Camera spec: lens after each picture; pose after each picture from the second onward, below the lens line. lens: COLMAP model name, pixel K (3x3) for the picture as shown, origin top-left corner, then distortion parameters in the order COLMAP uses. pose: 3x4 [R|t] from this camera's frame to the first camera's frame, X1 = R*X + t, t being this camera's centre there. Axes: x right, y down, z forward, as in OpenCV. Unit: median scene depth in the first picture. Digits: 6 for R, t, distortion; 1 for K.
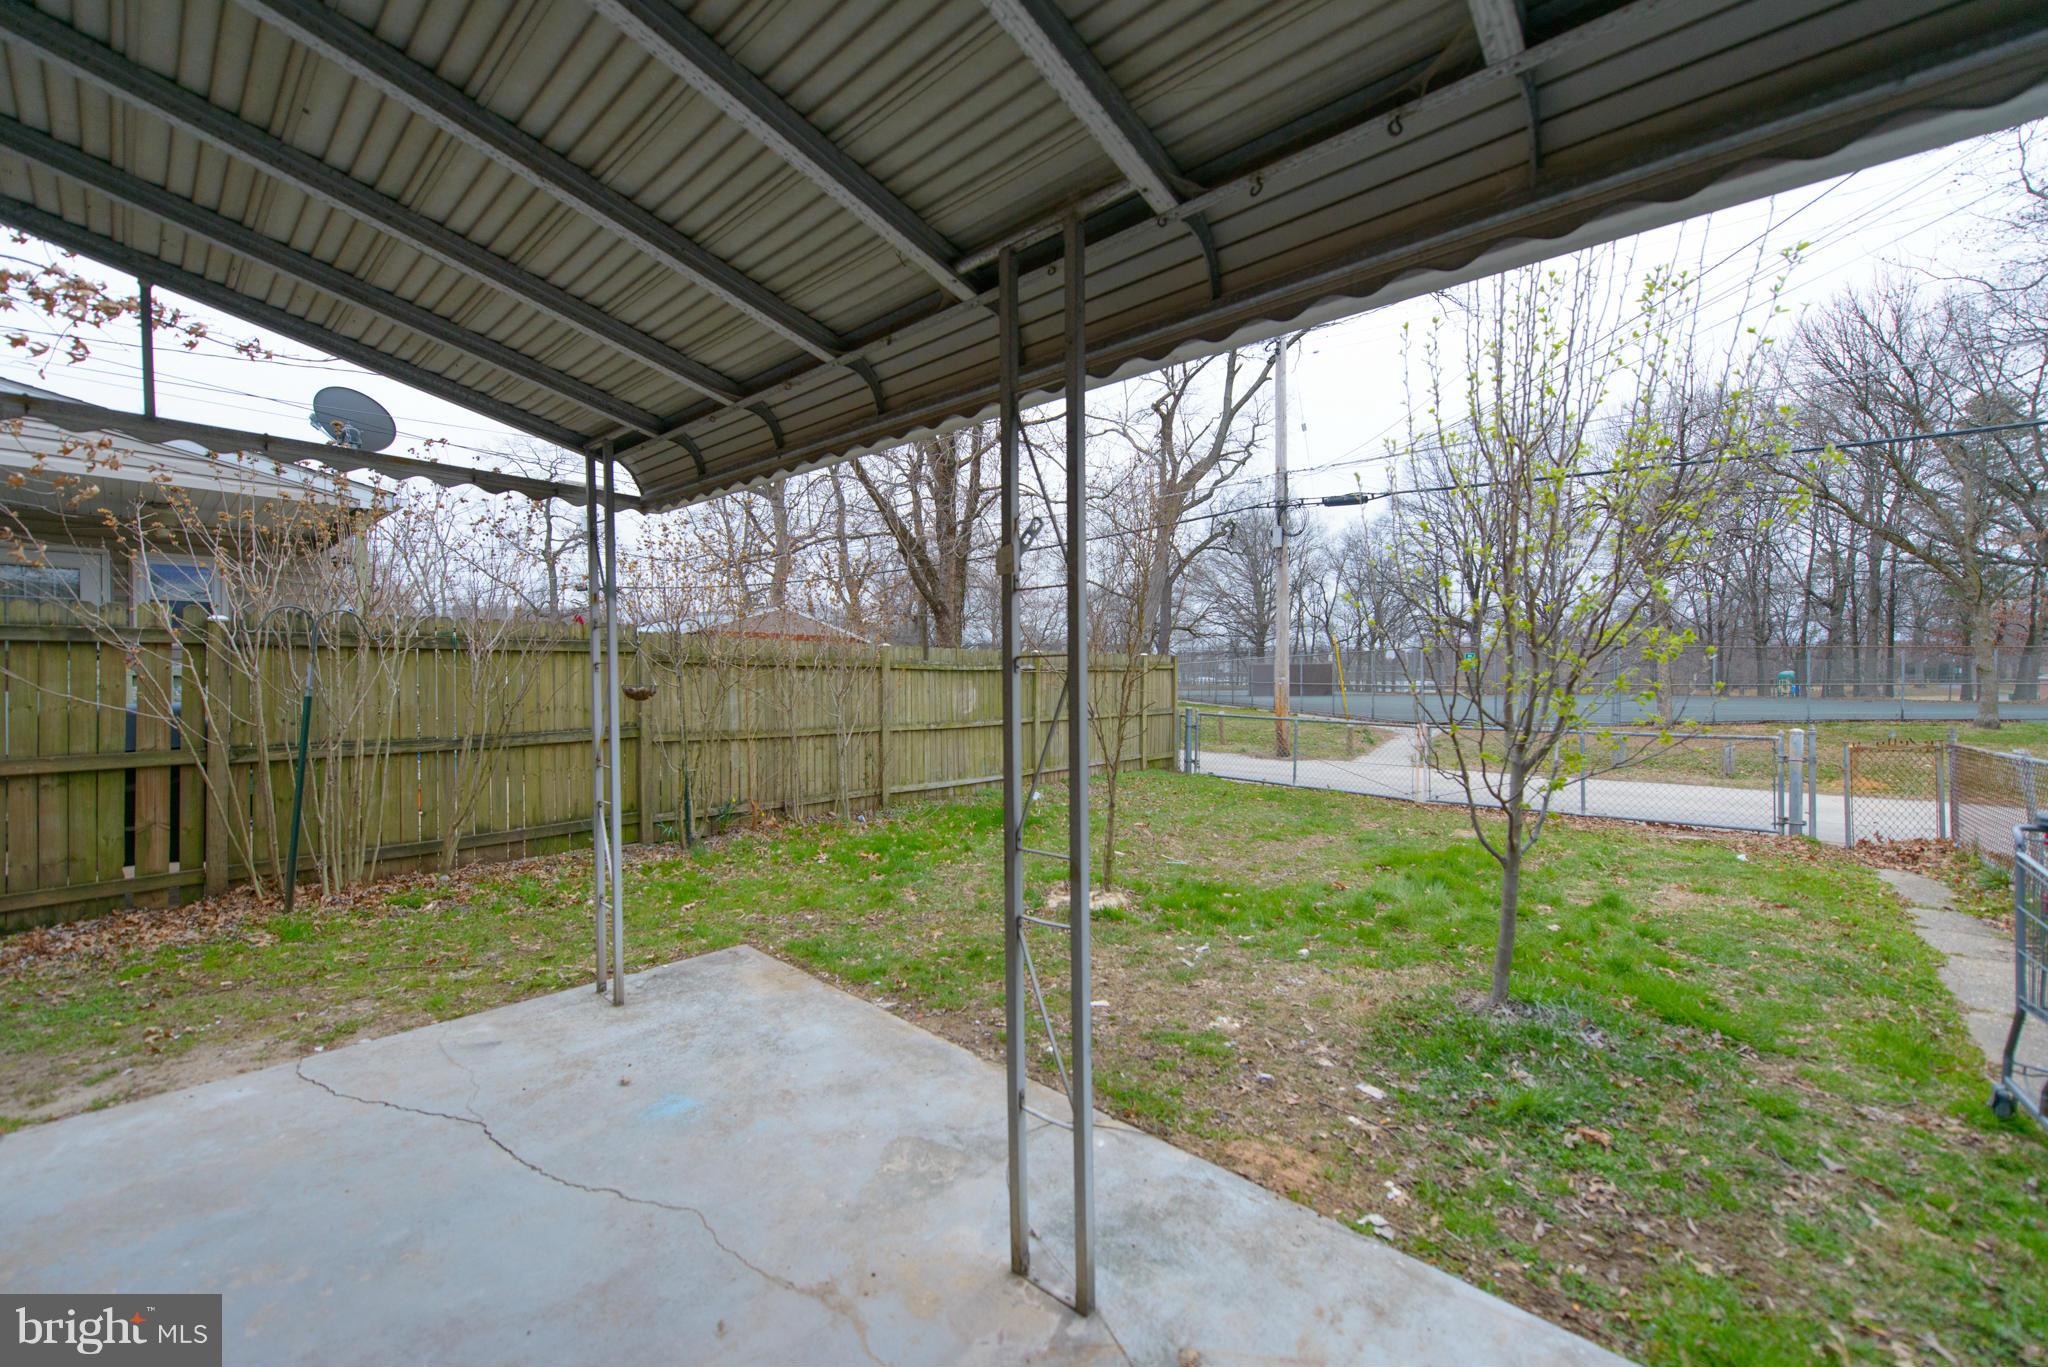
lens RADIAL K [[817.4, 0, 1030.9], [0, 817.4, 685.3], [0, 0, 1]] dist [0.019555, -0.000240]
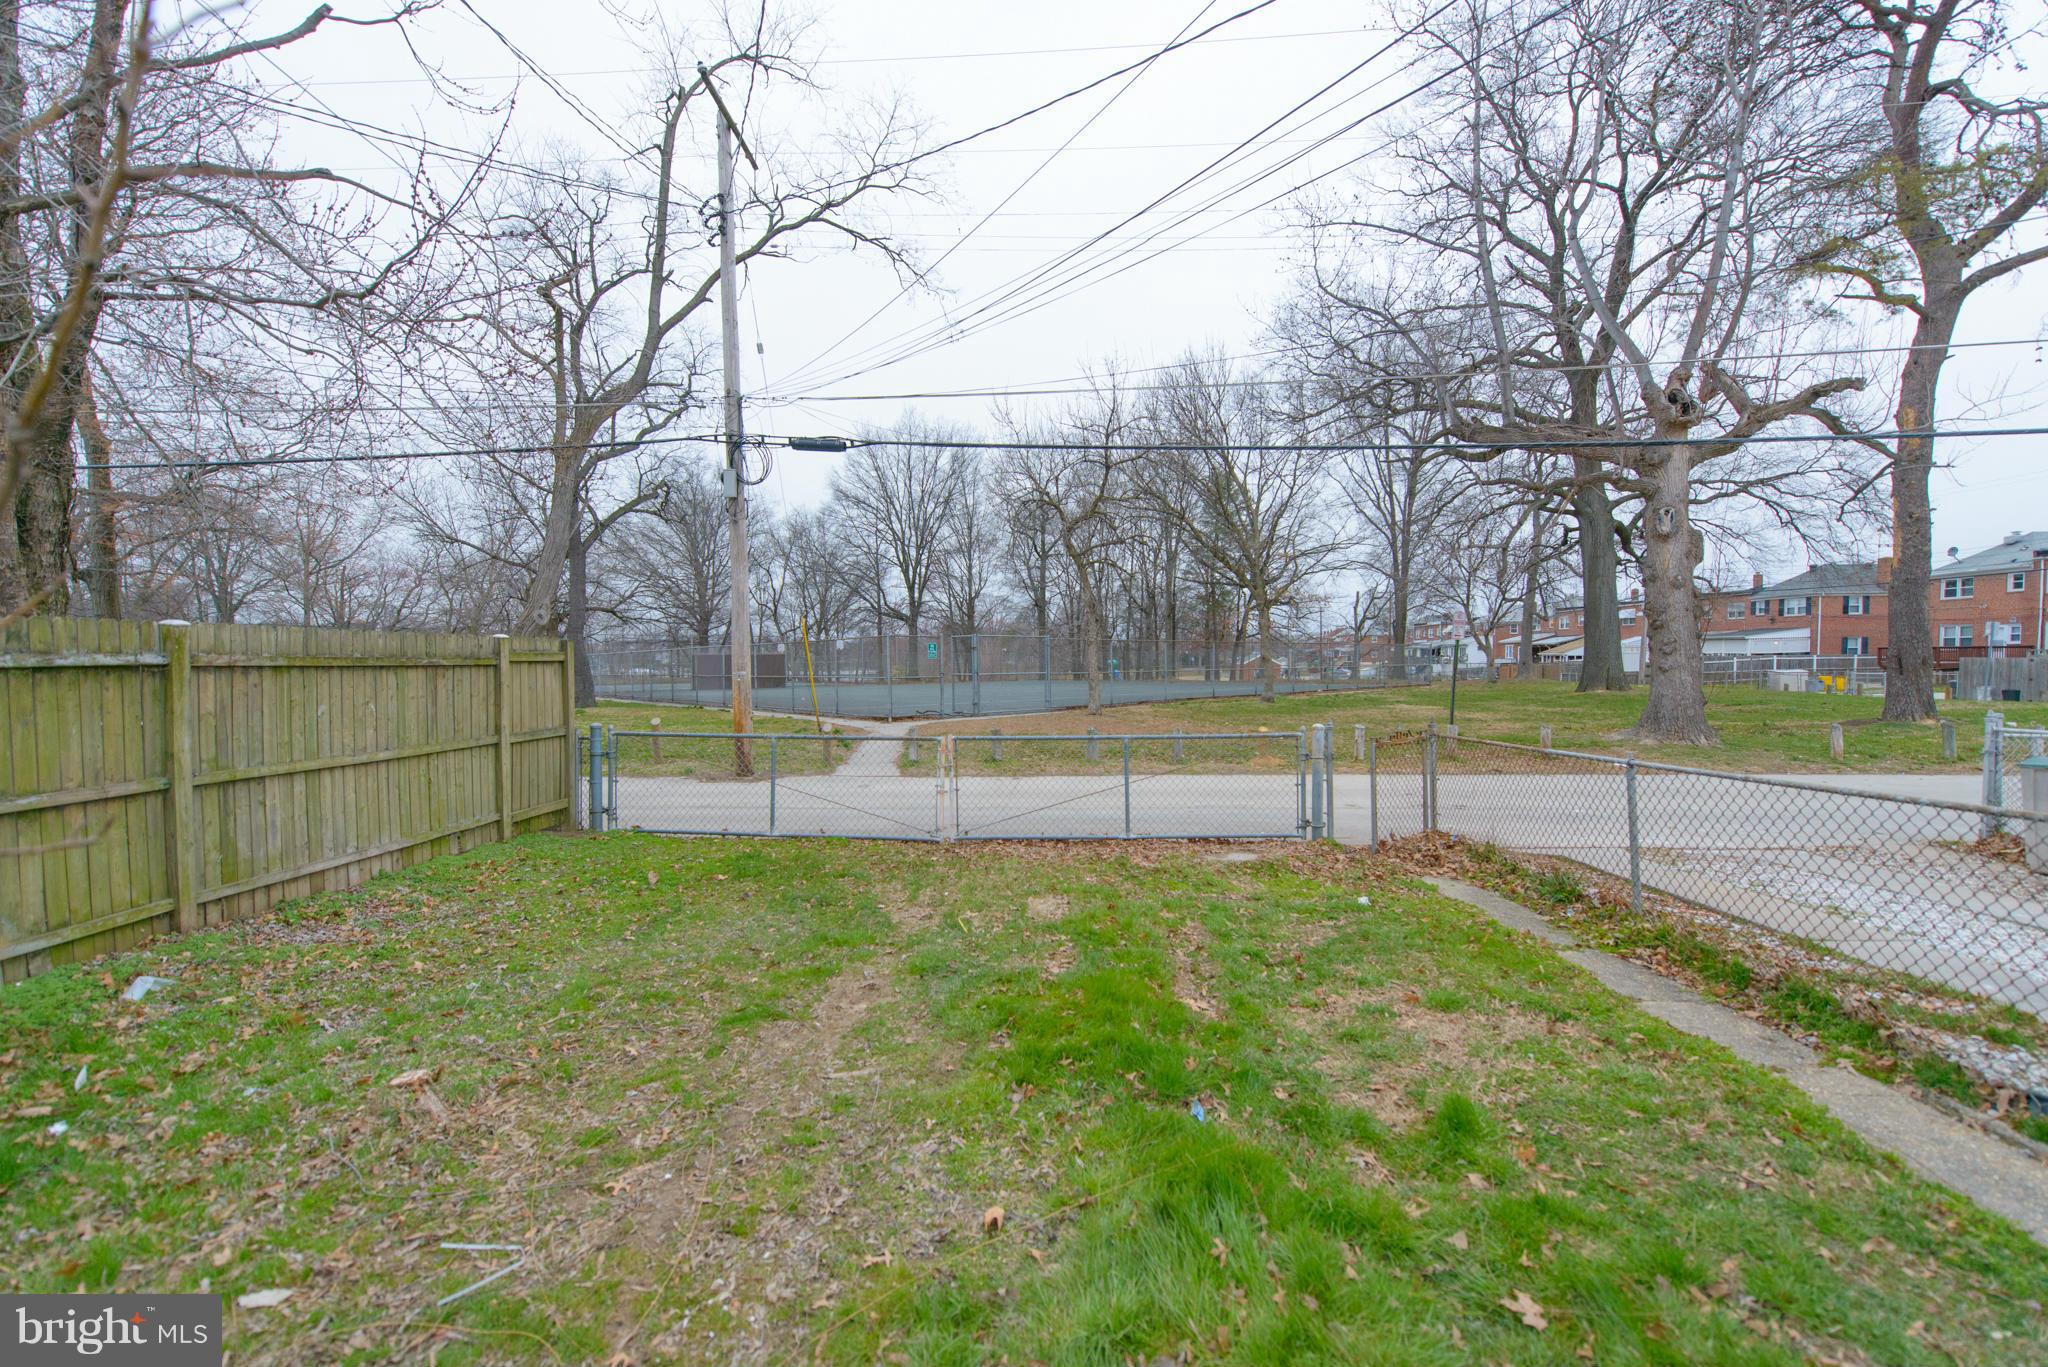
lens RADIAL K [[817.4, 0, 1030.9], [0, 817.4, 685.3], [0, 0, 1]] dist [0.019555, -0.000240]
pose [[0.793928, -0.023254, 0.607567, 0.028425], [0.016343, 0.999723, 0.016908, -0.002494], [-0.607792, -0.003495, 0.794089, 0.113211]]
